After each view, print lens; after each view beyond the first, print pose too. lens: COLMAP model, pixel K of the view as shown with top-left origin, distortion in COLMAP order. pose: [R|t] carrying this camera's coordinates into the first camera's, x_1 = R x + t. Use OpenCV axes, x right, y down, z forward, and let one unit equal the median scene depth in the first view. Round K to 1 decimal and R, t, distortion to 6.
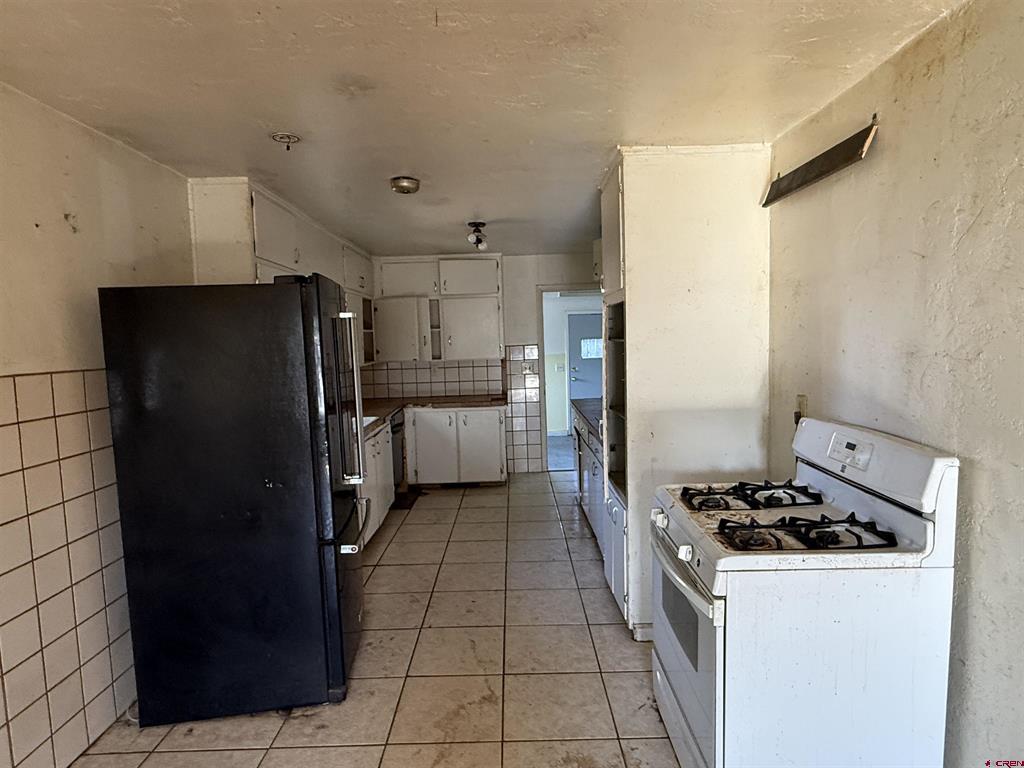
lens RADIAL K [[587.2, 0, 513.4], [0, 587.2, 391.4], [0, 0, 1]] dist [-0.001731, 0.000761]
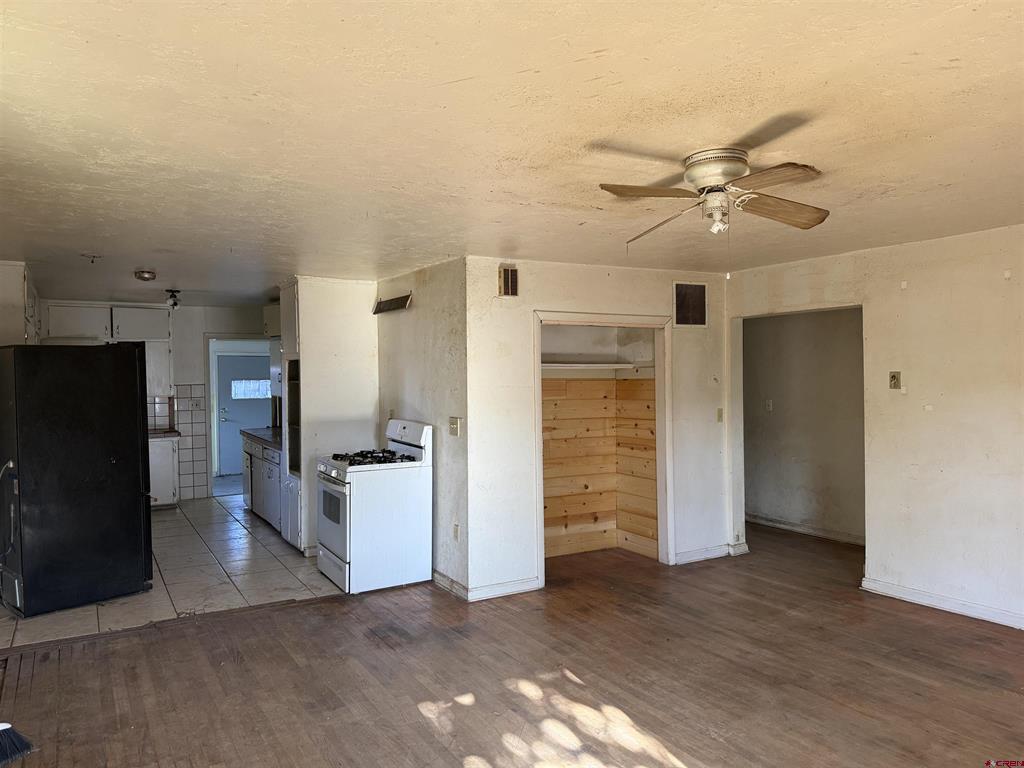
lens RADIAL K [[716.8, 0, 519.7], [0, 716.8, 378.9], [0, 0, 1]] dist [0.050887, -0.063026]
pose [[0.858533, 0.017980, 0.512443, -0.365130], [0.030067, 0.995900, -0.085318, 0.114293], [-0.511876, 0.088656, 0.854473, -1.238216]]
